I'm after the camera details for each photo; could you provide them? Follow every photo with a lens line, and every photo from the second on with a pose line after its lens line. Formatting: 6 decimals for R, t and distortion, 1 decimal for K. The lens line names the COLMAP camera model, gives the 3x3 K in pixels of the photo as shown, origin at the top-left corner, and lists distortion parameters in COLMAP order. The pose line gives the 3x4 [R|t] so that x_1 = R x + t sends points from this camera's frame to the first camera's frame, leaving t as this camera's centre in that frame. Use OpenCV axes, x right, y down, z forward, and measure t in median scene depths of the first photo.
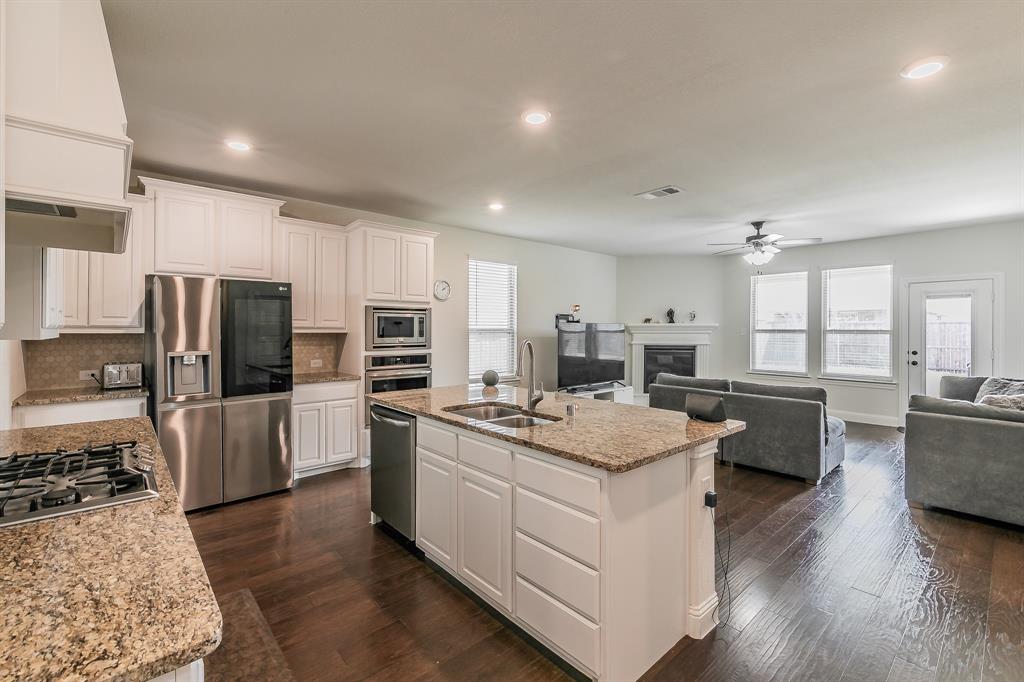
lens RADIAL K [[441.0, 0, 517.1], [0, 441.0, 343.0], [0, 0, 1]] dist [-0.000317, -0.000409]
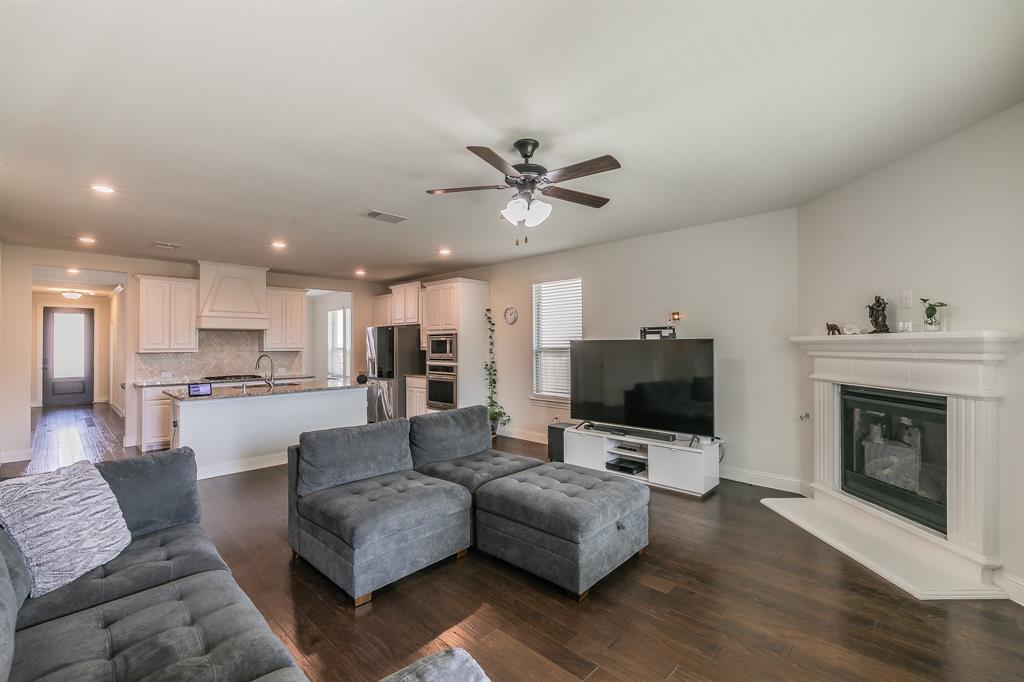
lens RADIAL K [[441.0, 0, 517.1], [0, 441.0, 343.0], [0, 0, 1]] dist [-0.000317, -0.000409]
pose [[0.086694, -0.009977, -0.996185, 1.216630], [-0.029823, 0.999476, -0.012606, -0.036197], [0.995789, 0.030802, 0.086351, 1.088950]]
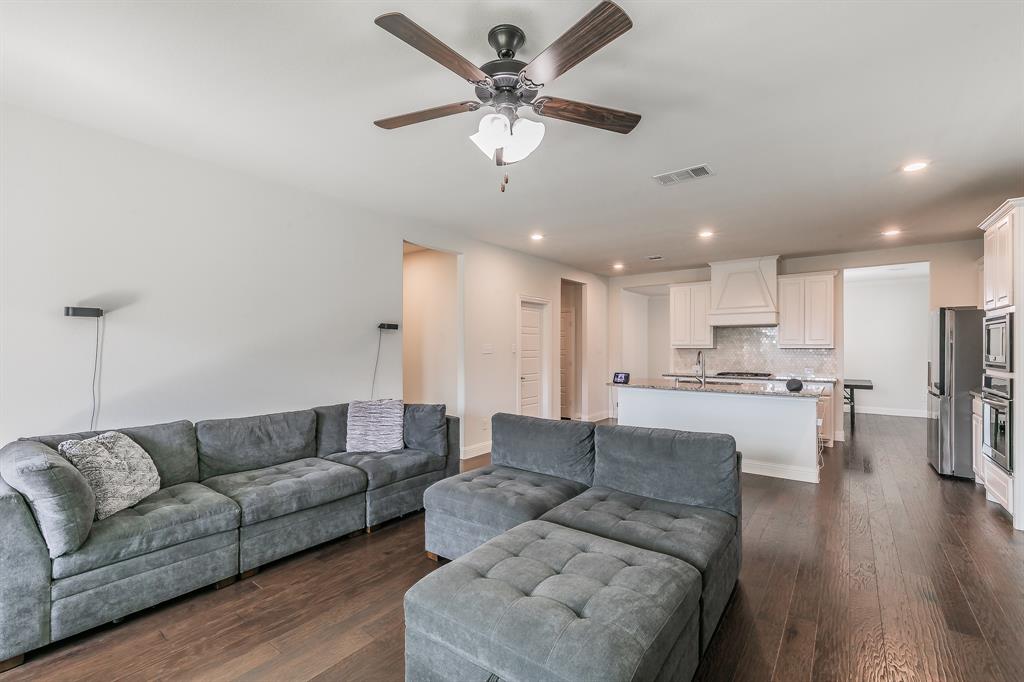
lens RADIAL K [[441.0, 0, 517.1], [0, 441.0, 343.0], [0, 0, 1]] dist [-0.000317, -0.000409]
pose [[-0.980890, -0.004940, -0.194500, 0.683557], [-0.009938, 0.999645, 0.024732, -0.042182], [0.194309, 0.026192, -0.980591, 1.538633]]
